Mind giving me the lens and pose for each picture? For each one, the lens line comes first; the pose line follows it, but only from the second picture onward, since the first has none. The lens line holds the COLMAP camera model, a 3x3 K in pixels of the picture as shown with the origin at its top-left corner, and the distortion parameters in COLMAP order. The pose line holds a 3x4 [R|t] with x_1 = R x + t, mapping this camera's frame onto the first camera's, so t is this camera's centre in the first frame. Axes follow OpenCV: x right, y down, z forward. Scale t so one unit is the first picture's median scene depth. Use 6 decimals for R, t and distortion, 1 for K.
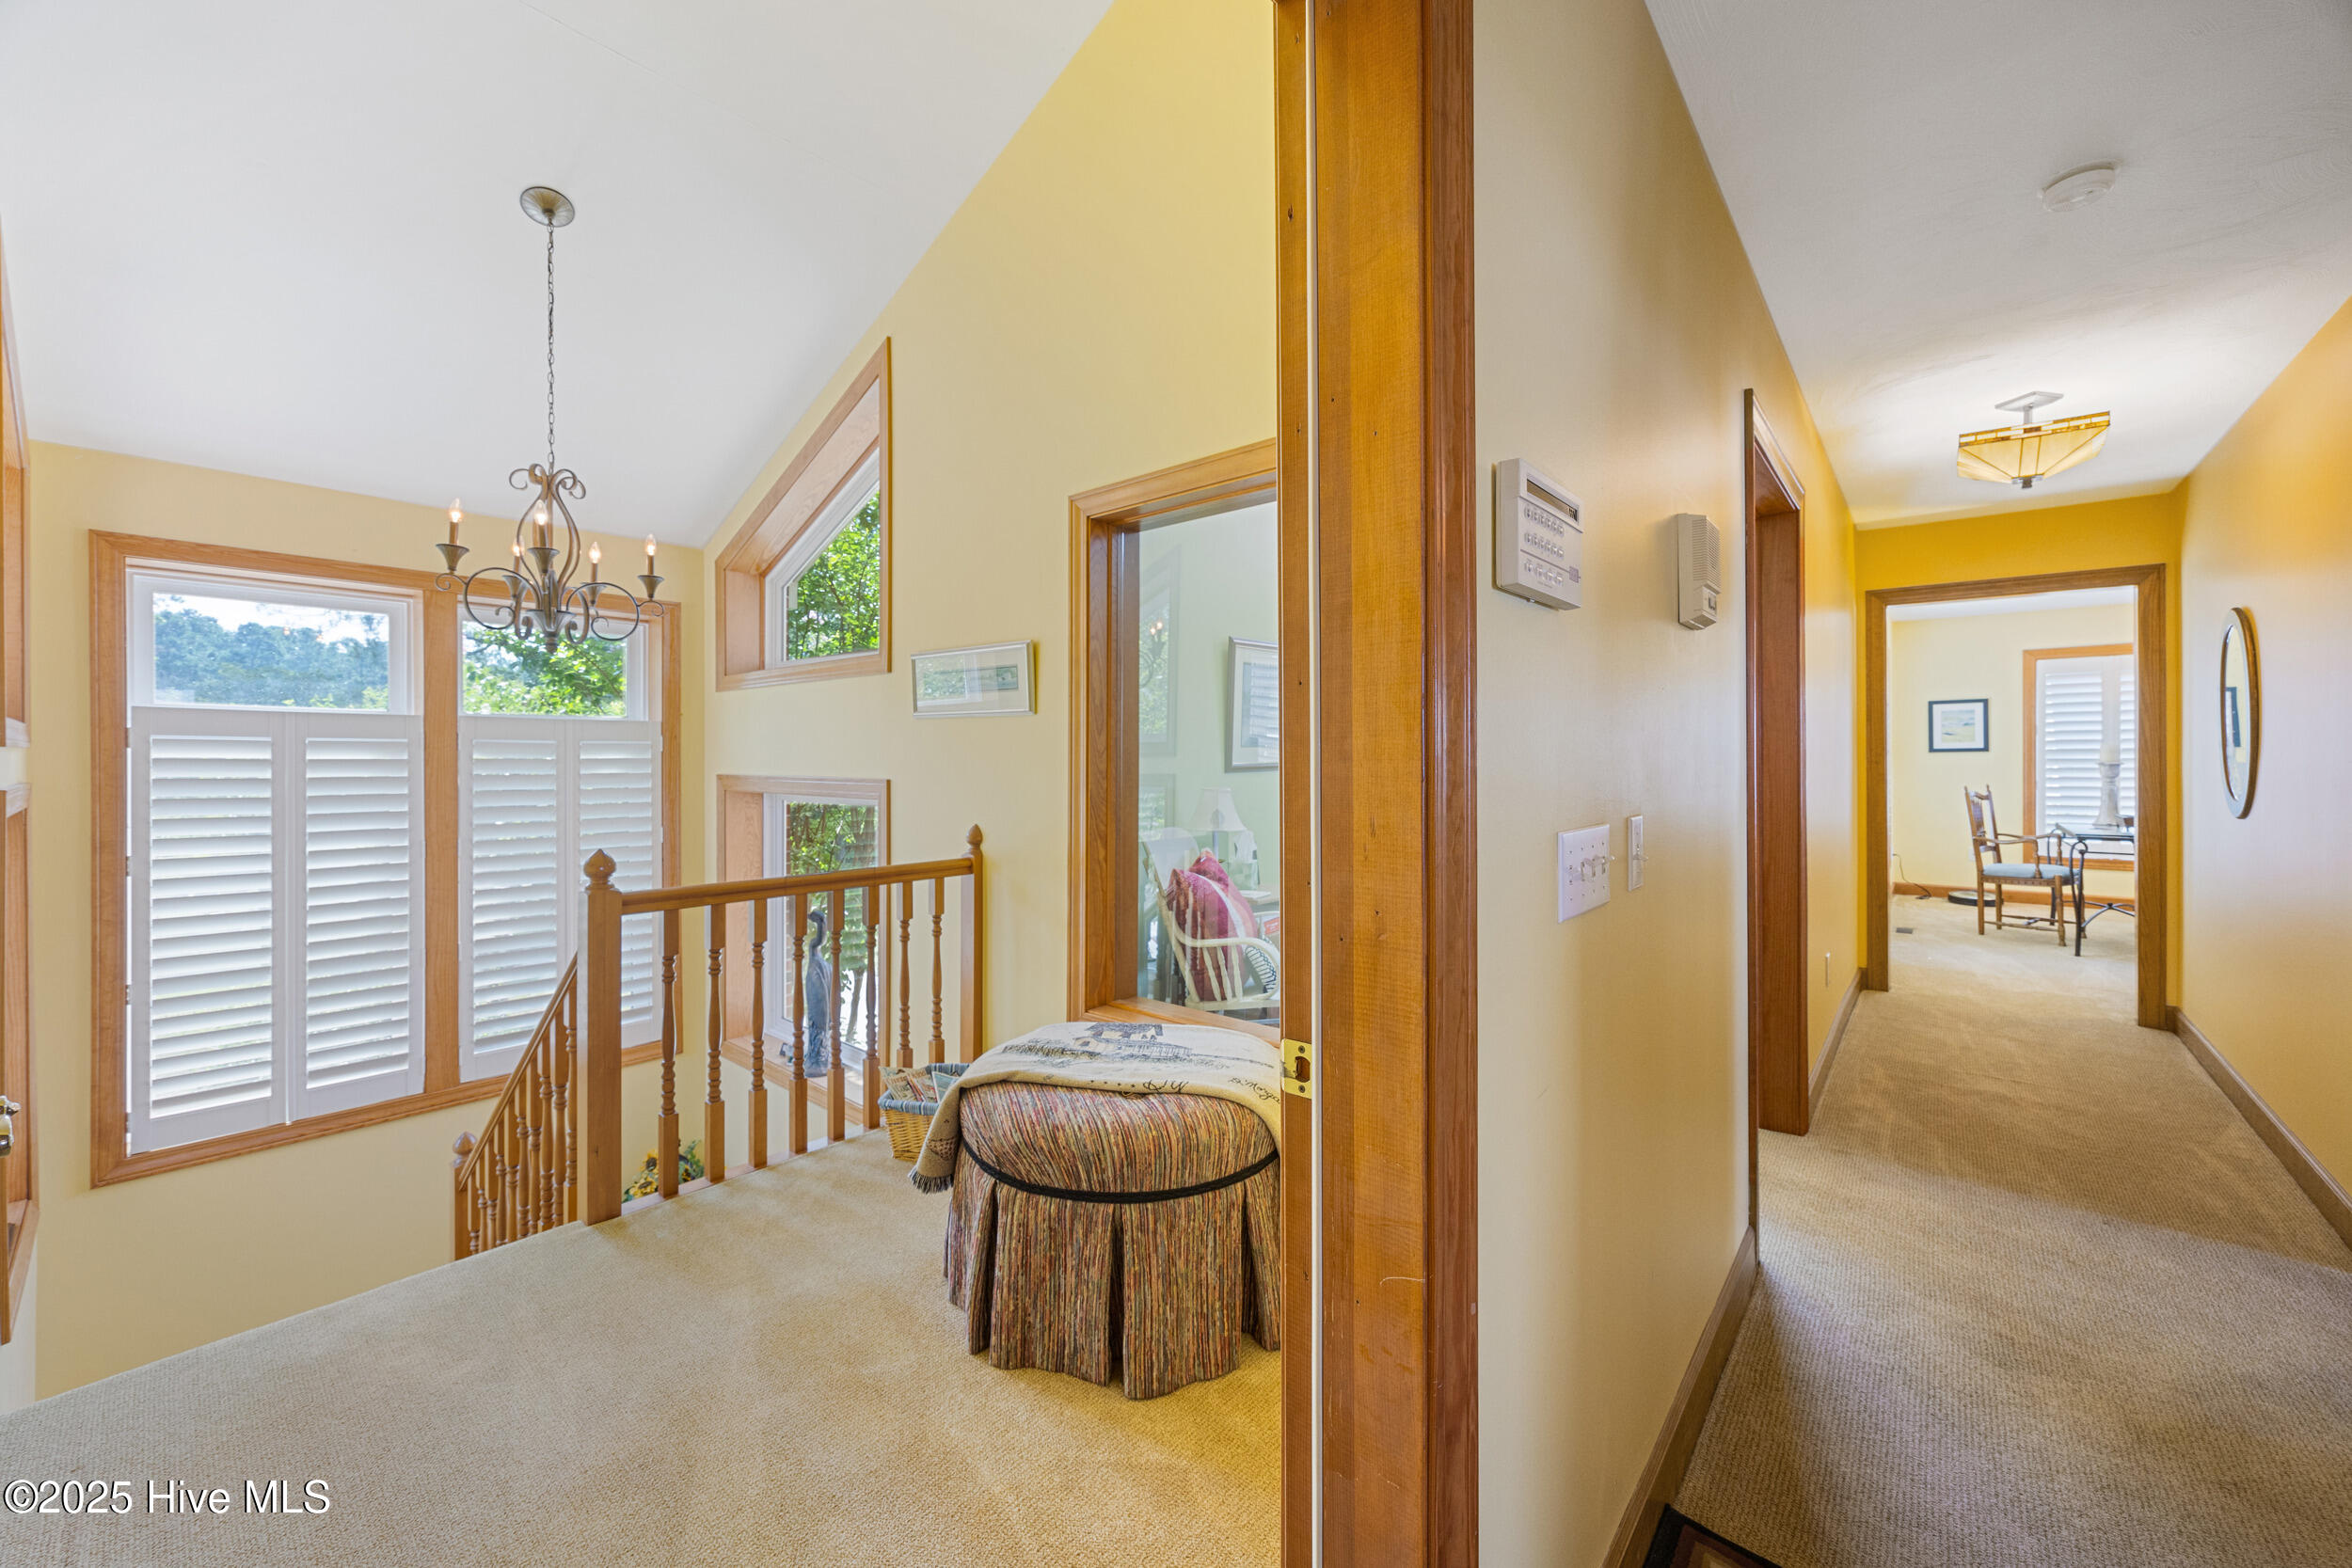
lens RADIAL K [[910.8, 0, 1159.7], [0, 910.8, 765.5], [0, 0, 1]] dist [-0.001082, -0.000506]
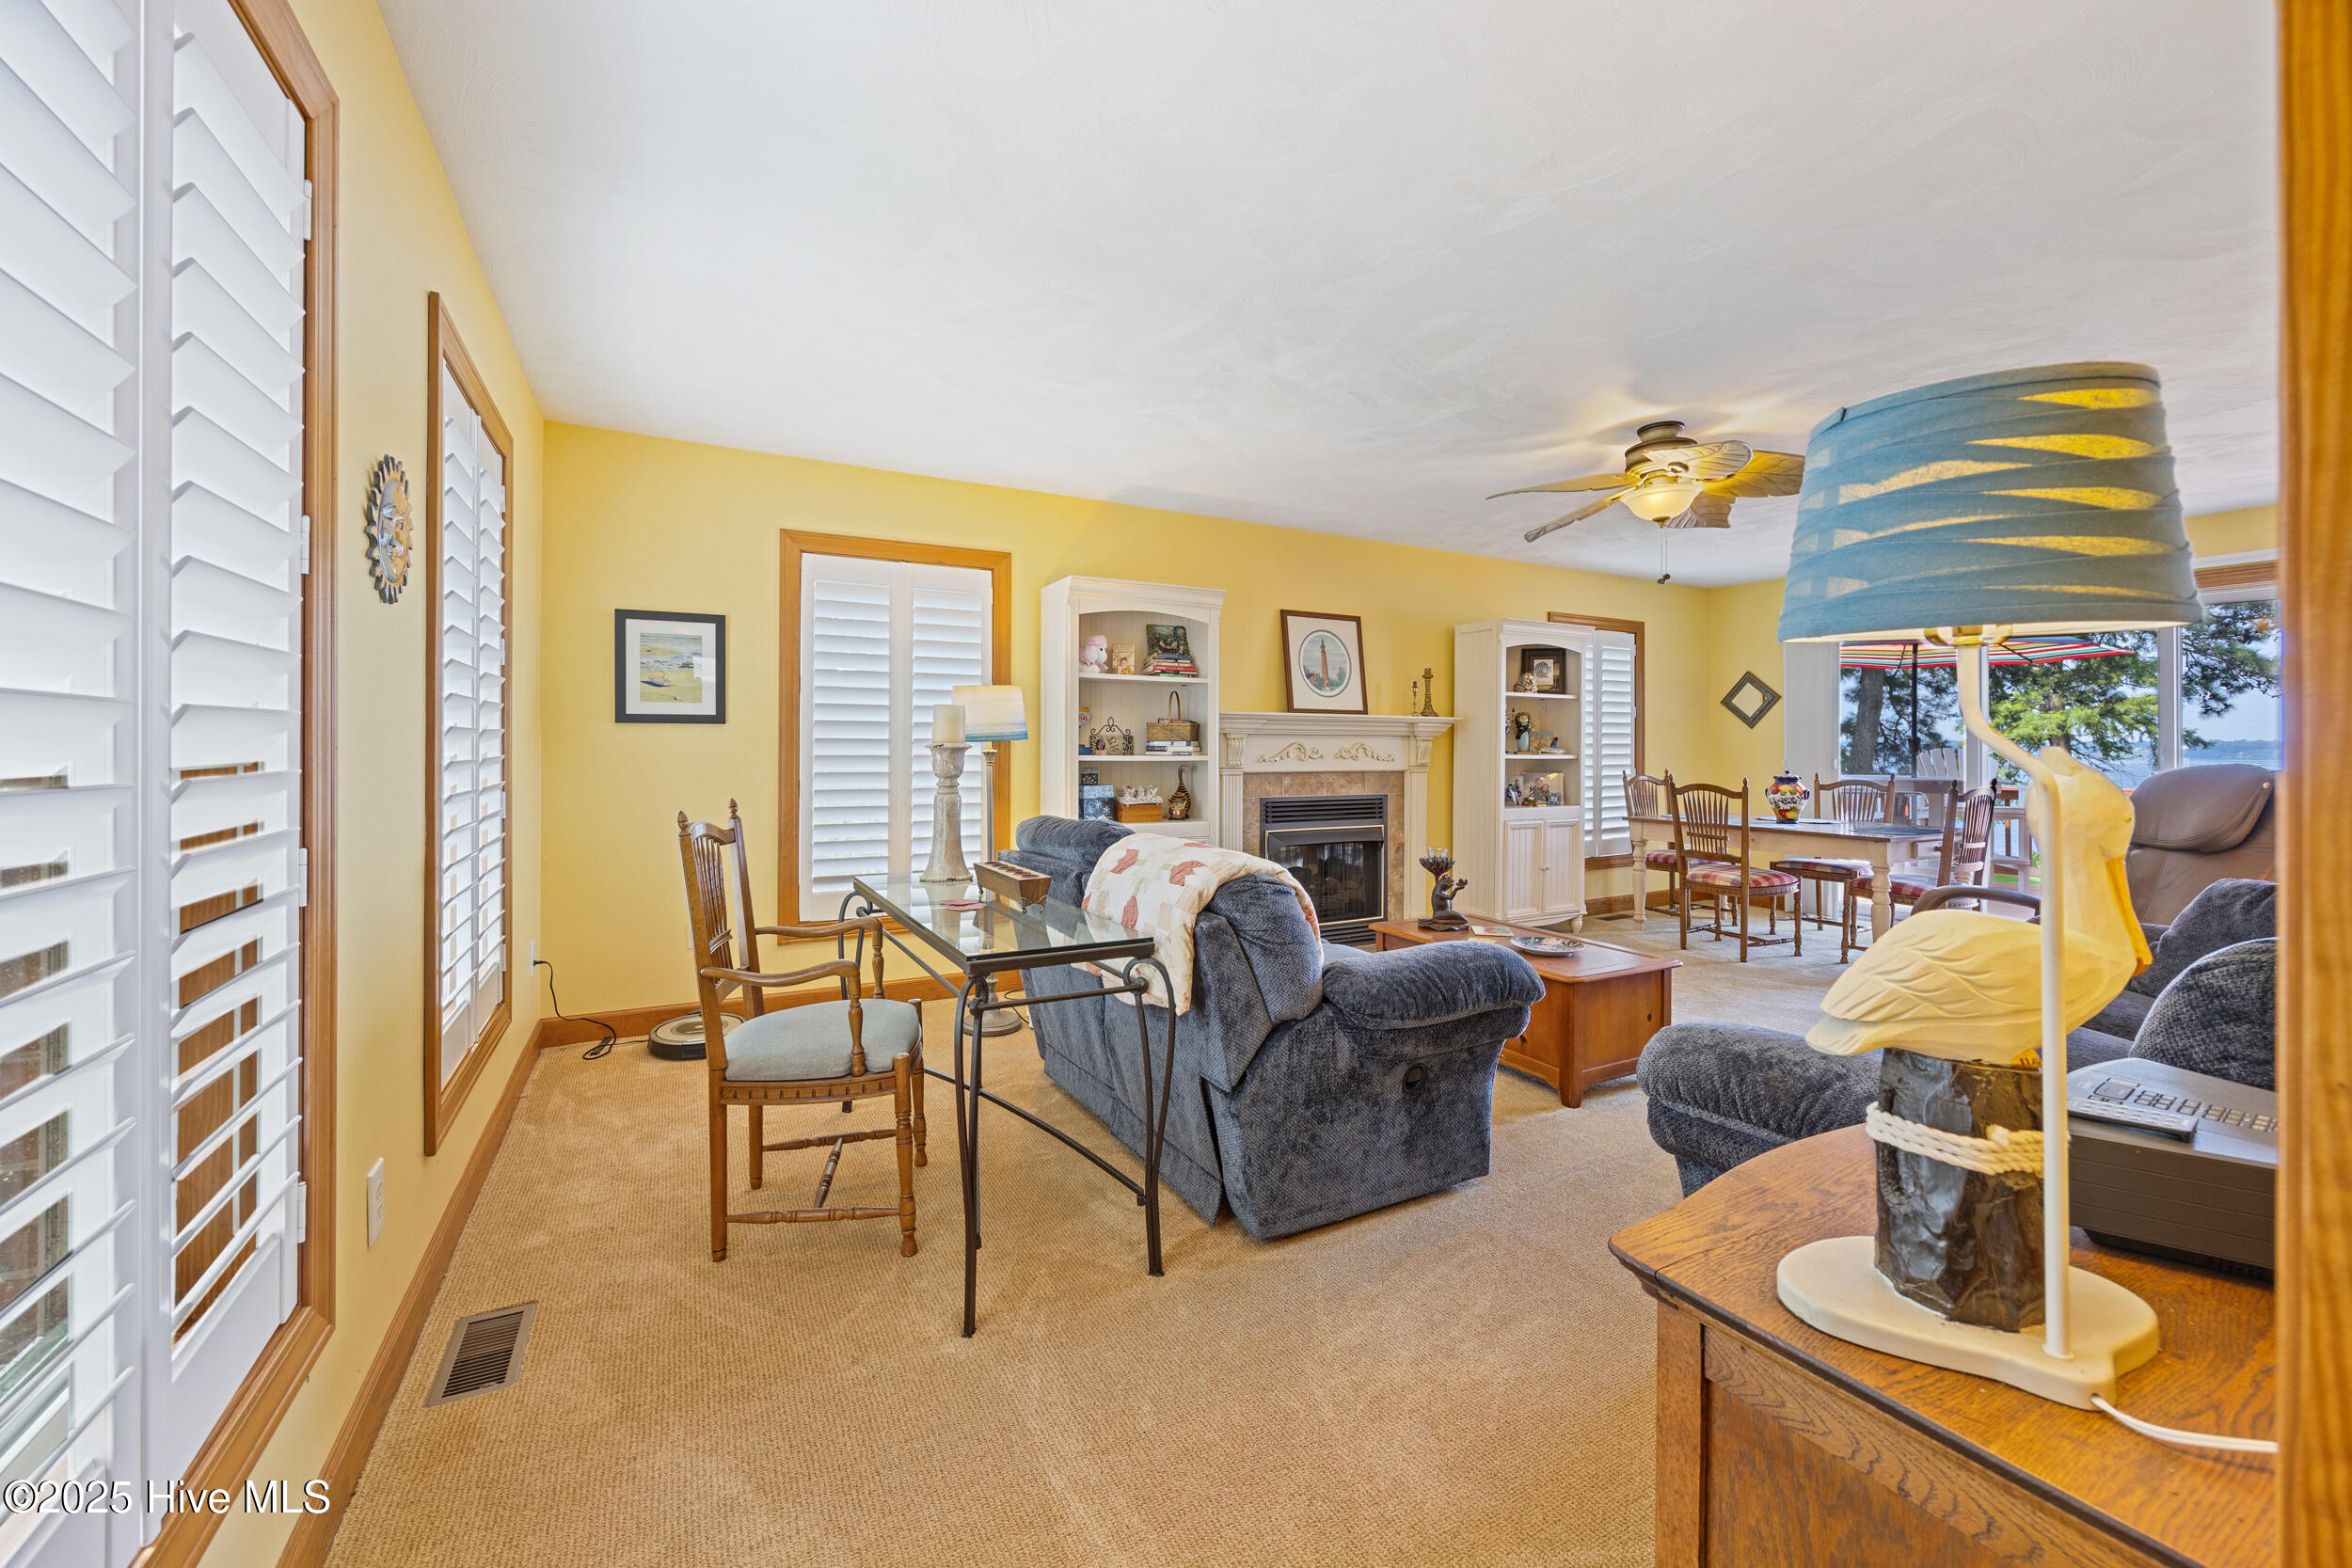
lens RADIAL K [[910.8, 0, 1167.8], [0, 910.8, 741.8], [0, 0, 1]] dist [-0.001082, -0.000506]
pose [[0.347415, 0.012113, 0.937633, 0.794911], [-0.009495, 0.999911, -0.009399, -0.004701], [-0.937663, -0.005637, 0.347499, 0.900851]]
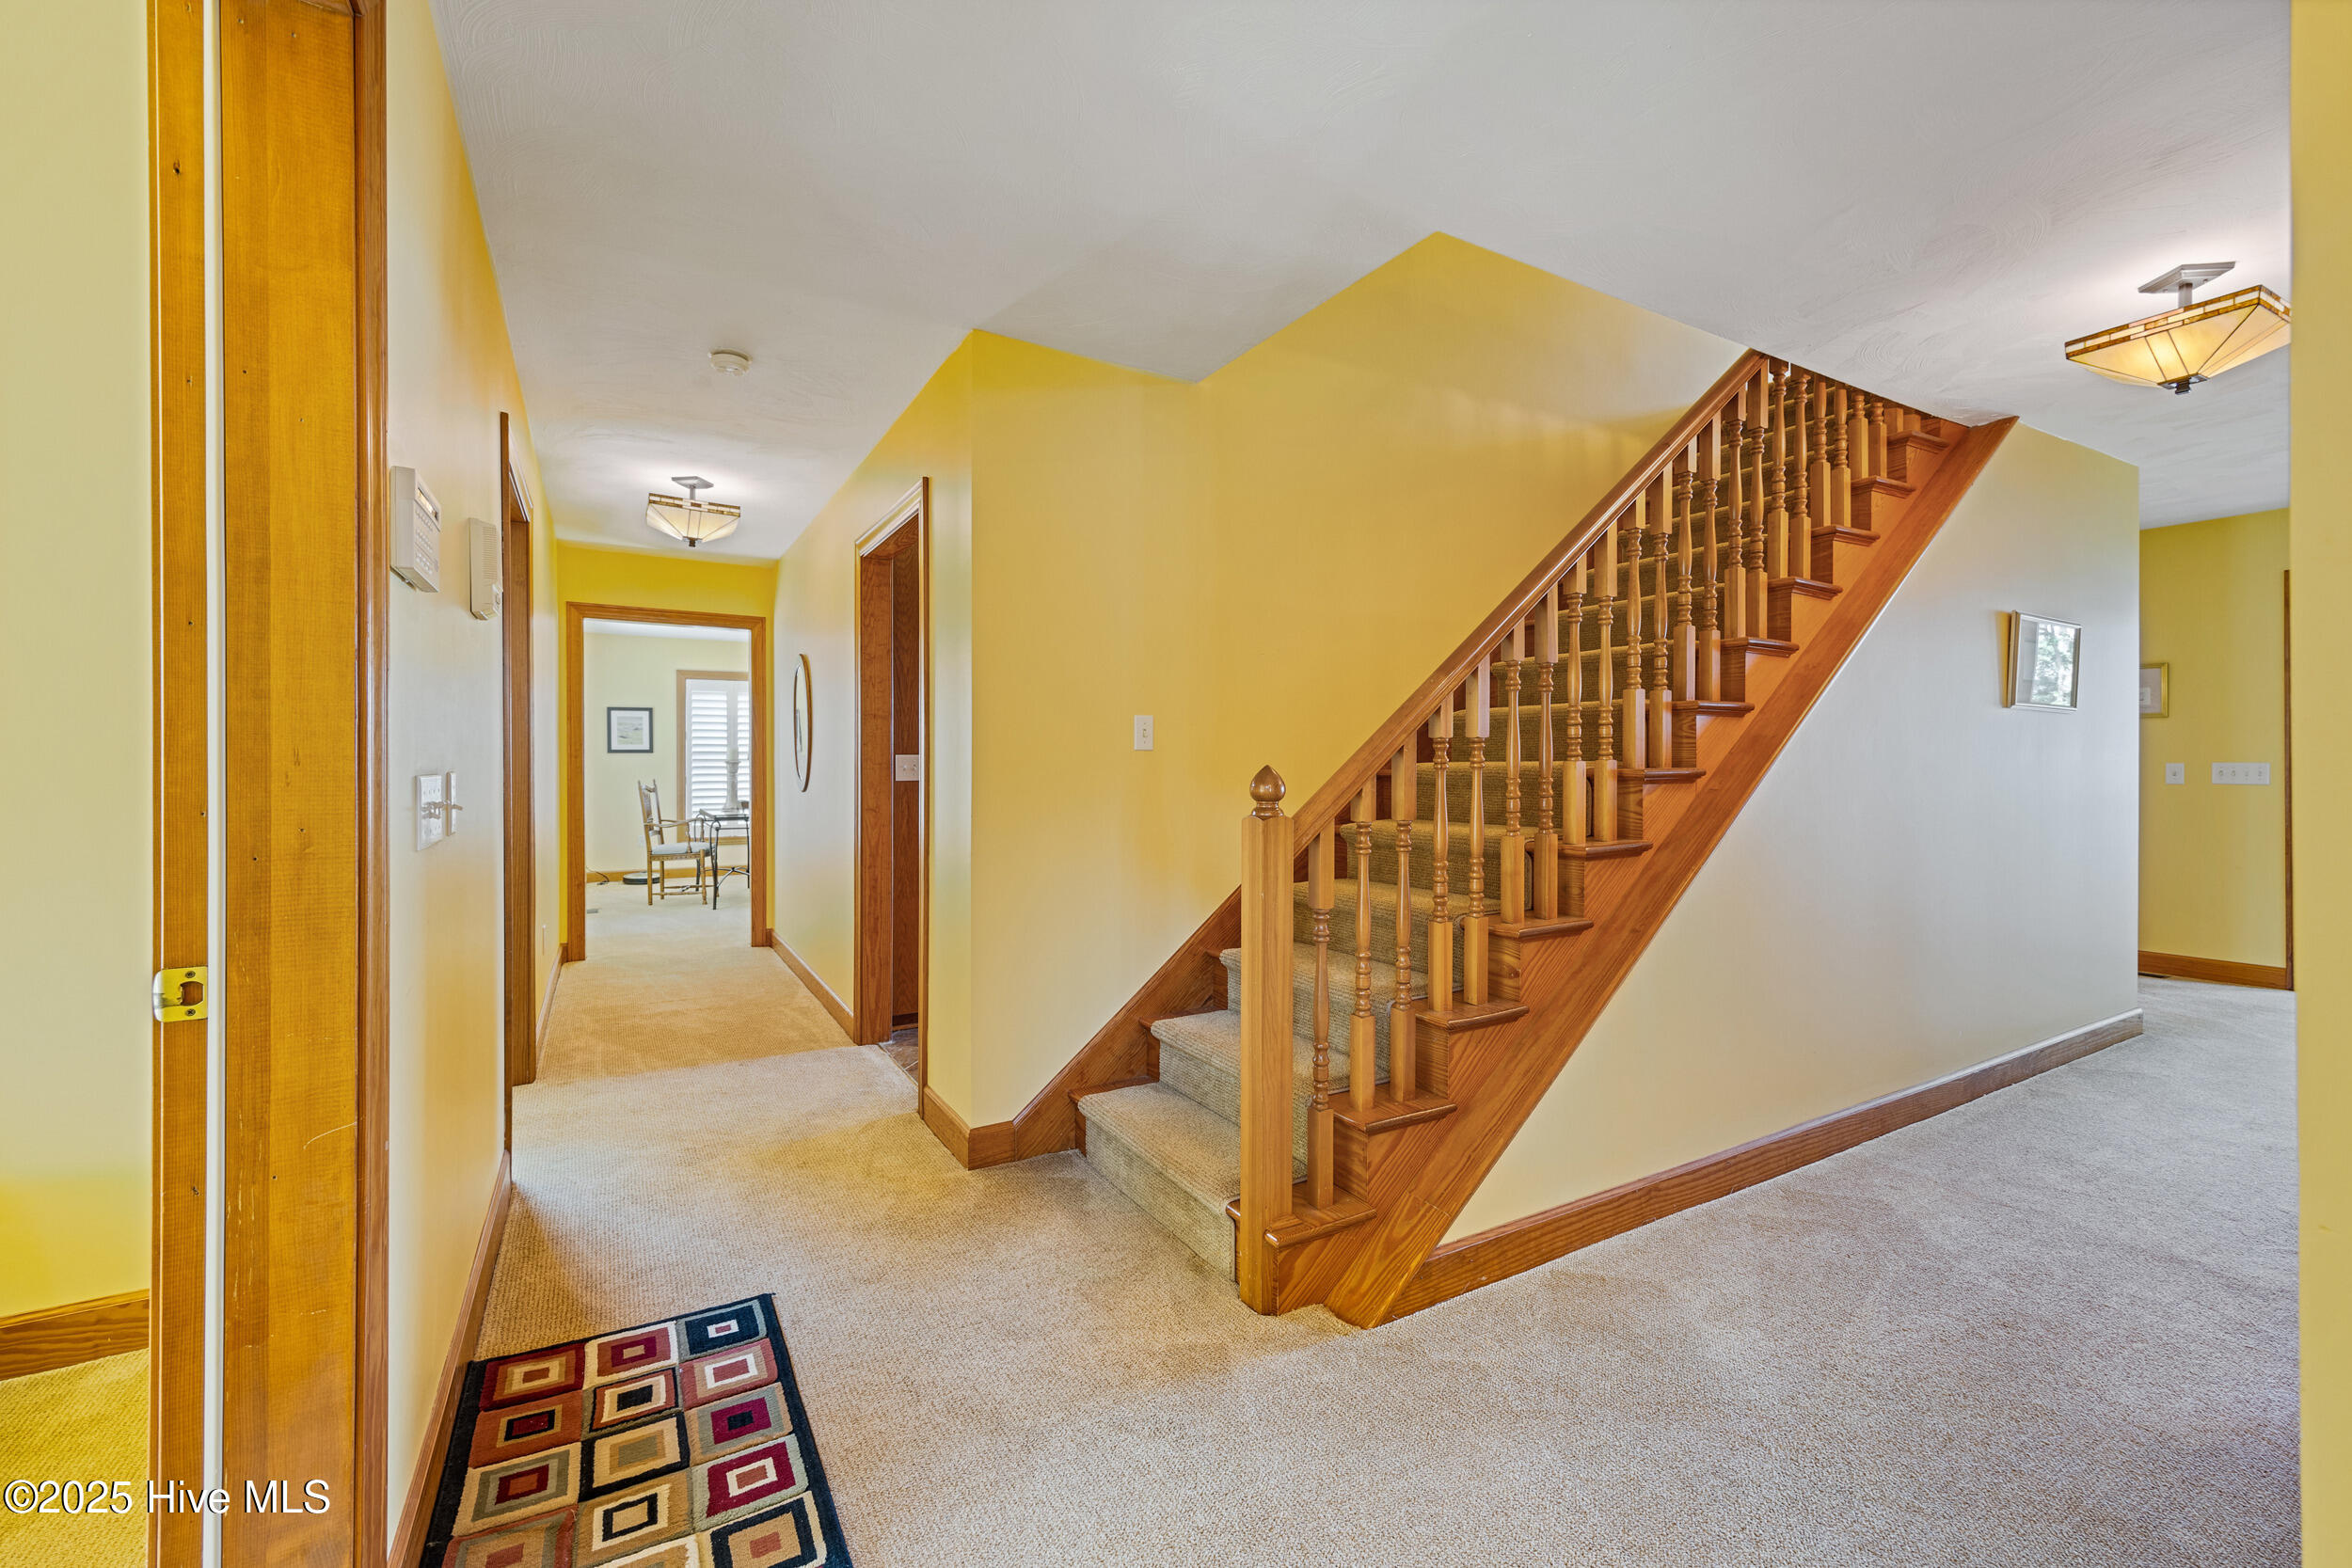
lens RADIAL K [[990.5, 0, 1181.6], [0, 990.5, 772.5], [0, 0, 1]] dist [0.014870, -0.001222]
pose [[0.325674, 0.000969, 0.945482, -0.123538], [0.000860, 0.999999, -0.001321, 0.018336], [-0.945482, 0.001244, 0.325673, -0.098489]]
